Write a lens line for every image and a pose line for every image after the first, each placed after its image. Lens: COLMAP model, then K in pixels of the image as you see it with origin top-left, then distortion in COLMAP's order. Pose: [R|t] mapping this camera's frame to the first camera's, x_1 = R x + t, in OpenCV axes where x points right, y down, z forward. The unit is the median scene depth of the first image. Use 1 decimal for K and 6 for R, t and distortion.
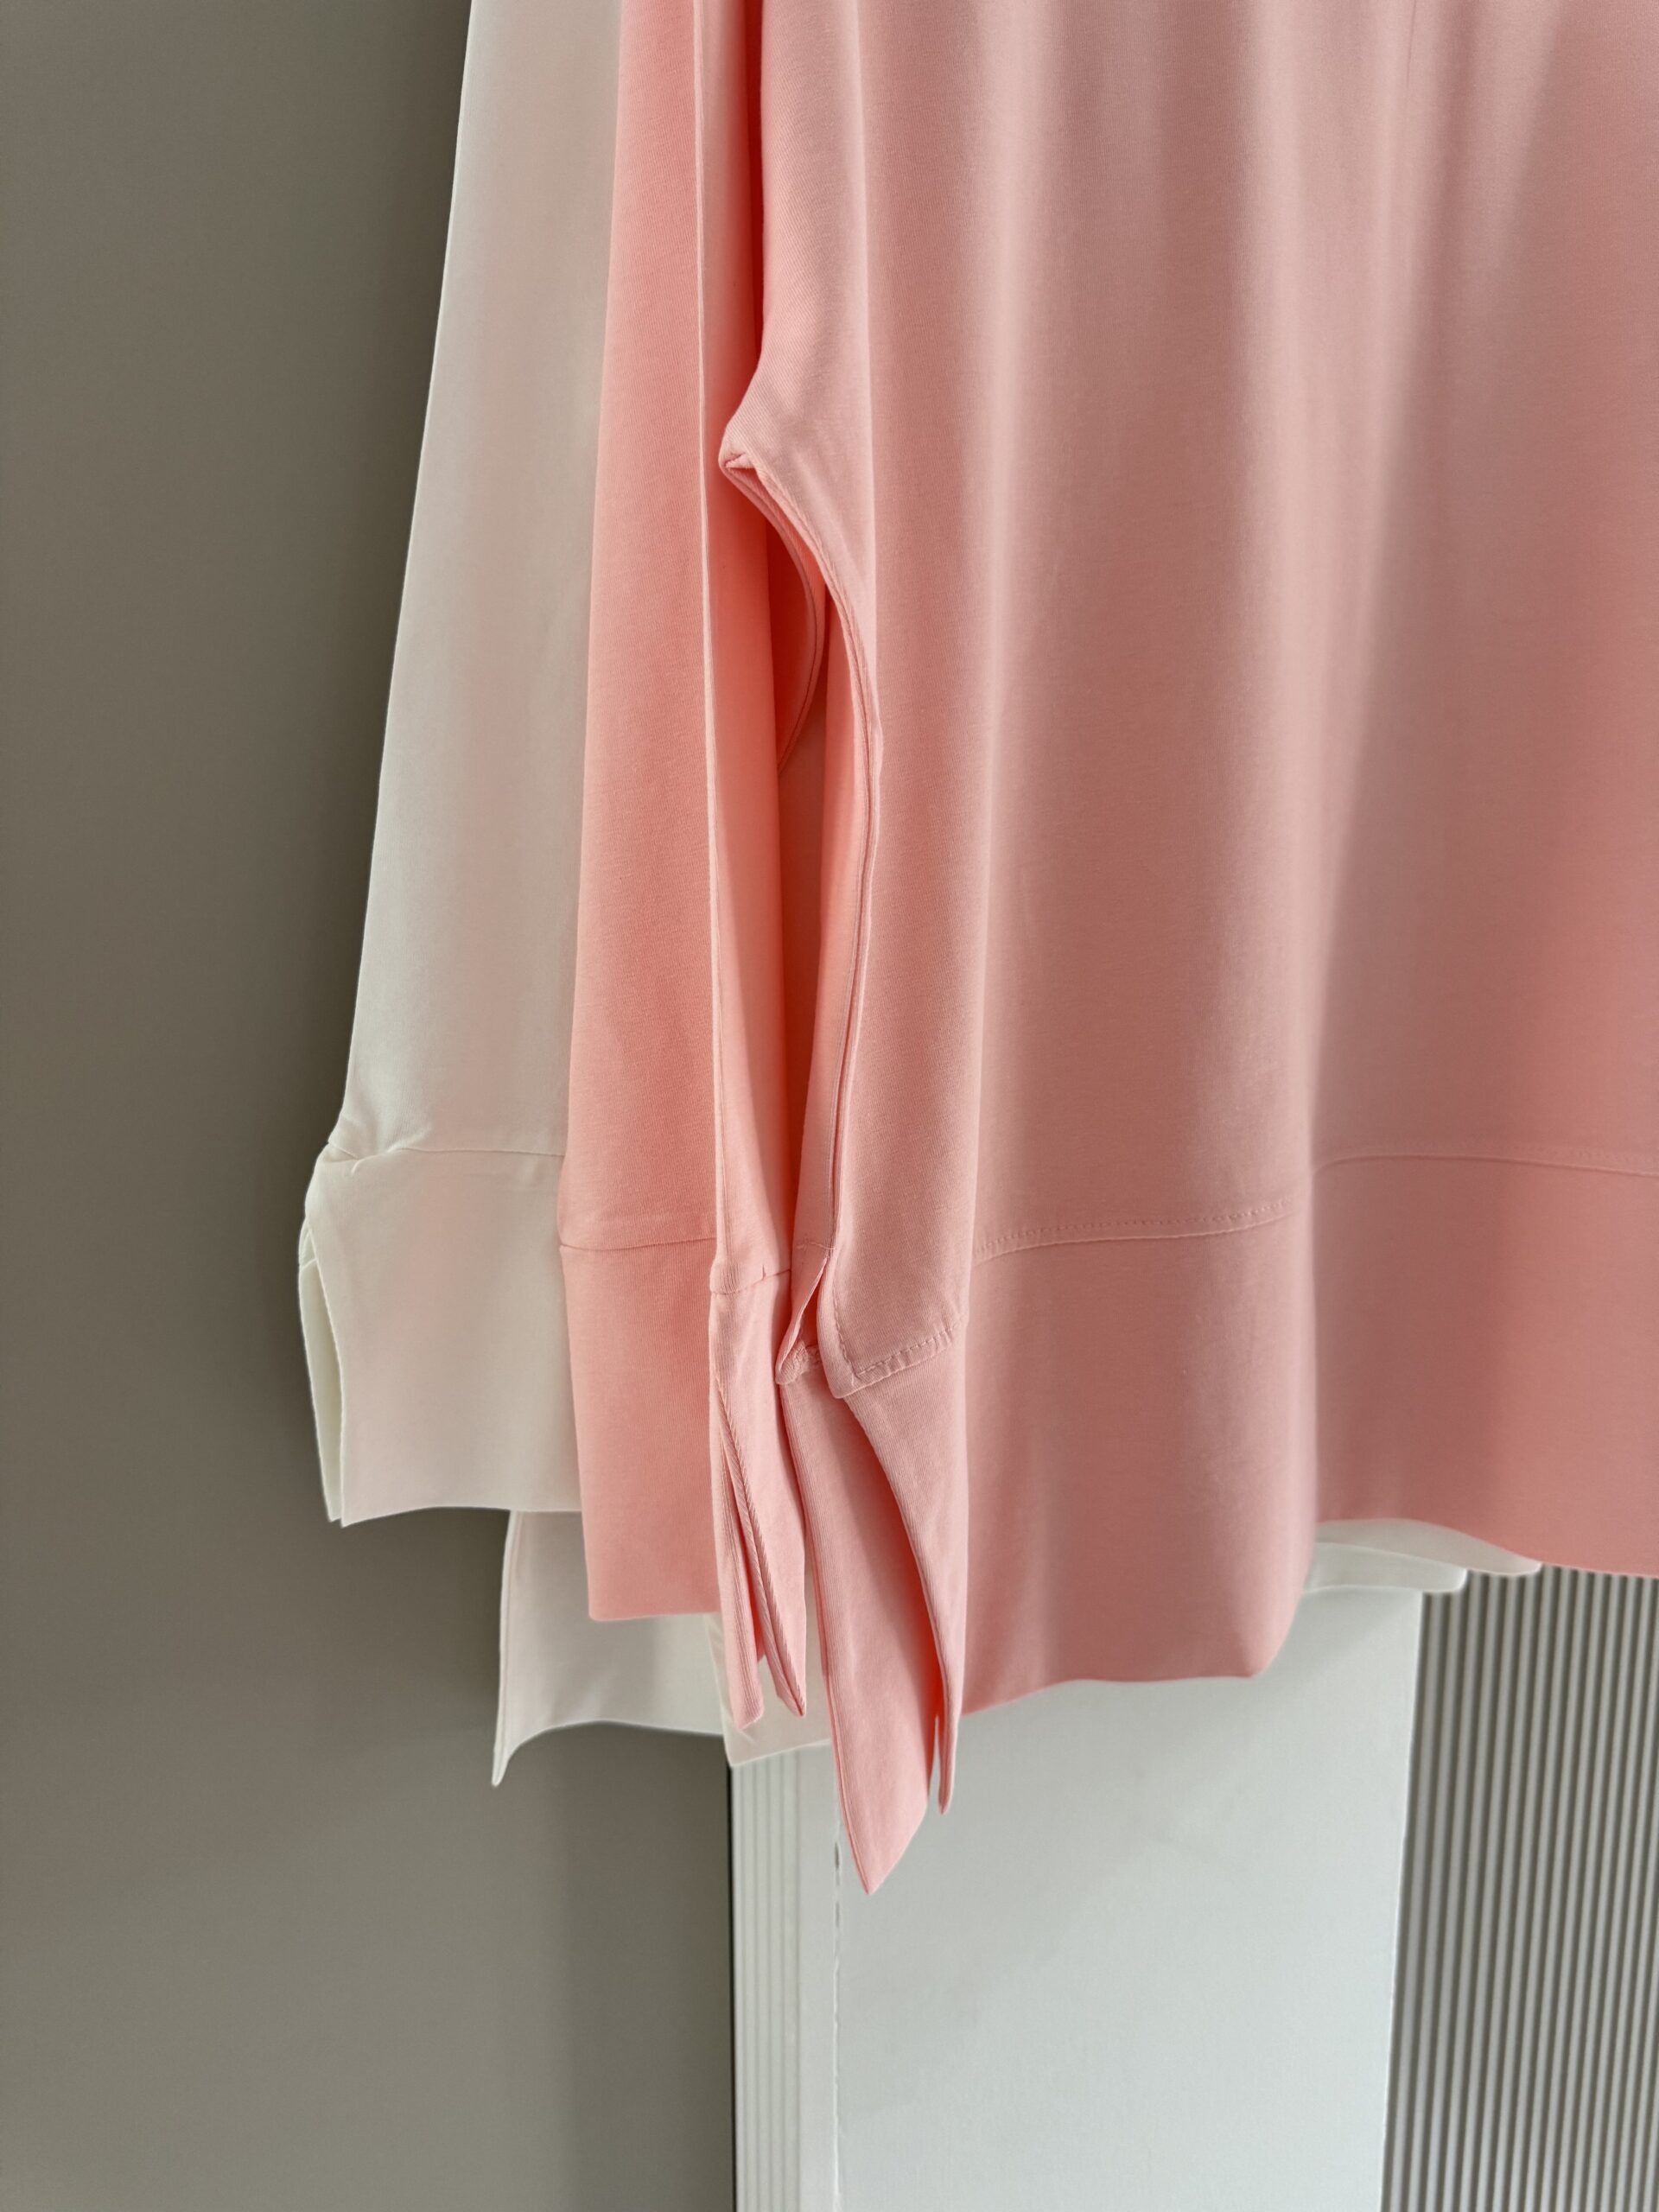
lens RADIAL K [[1542.0, 0, 829.5], [0, 1542.0, 1106.0], [0, 0, 1]] dist [0.000302, -0.001909]
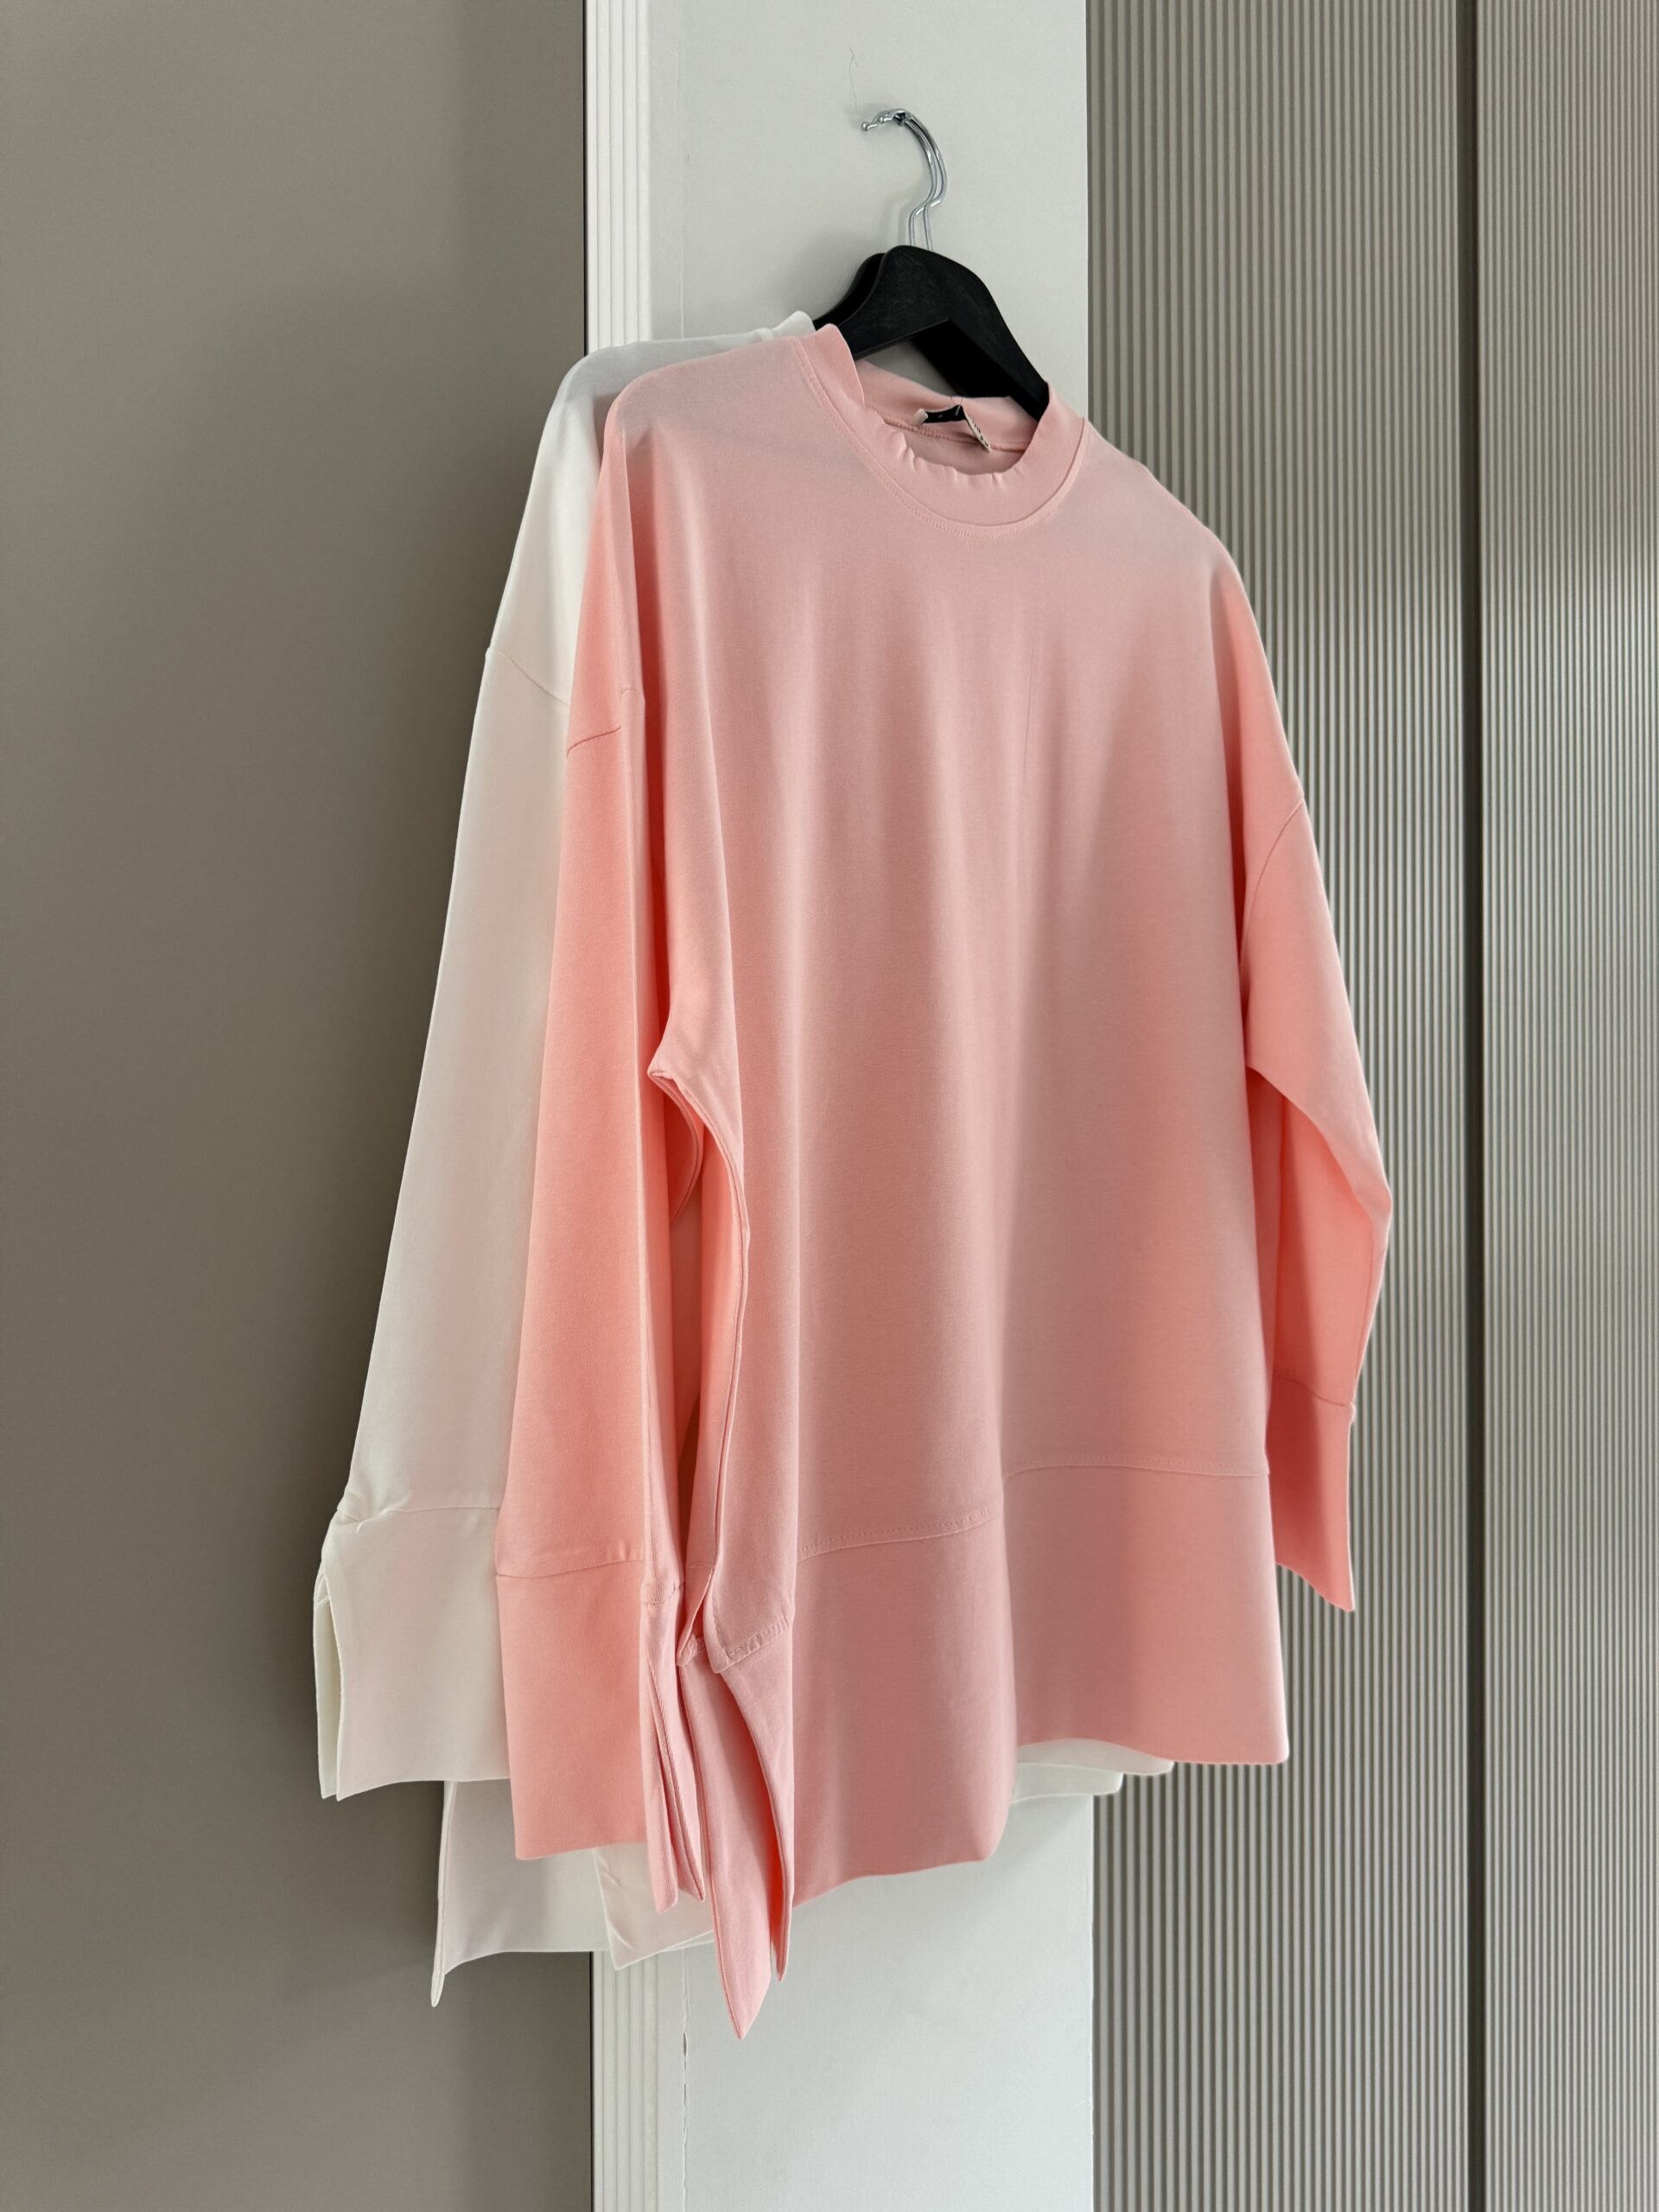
lens RADIAL K [[1434.4, 0, 862.8], [0, 1434.4, 1105.1], [0, 0, 1]] dist [-0.056025, 0.001373]
pose [[0.971723, 0.005470, 0.236061, -0.168006], [0.041215, 0.980455, -0.192377, -0.068139], [-0.232499, 0.196667, 0.952505, -0.391179]]
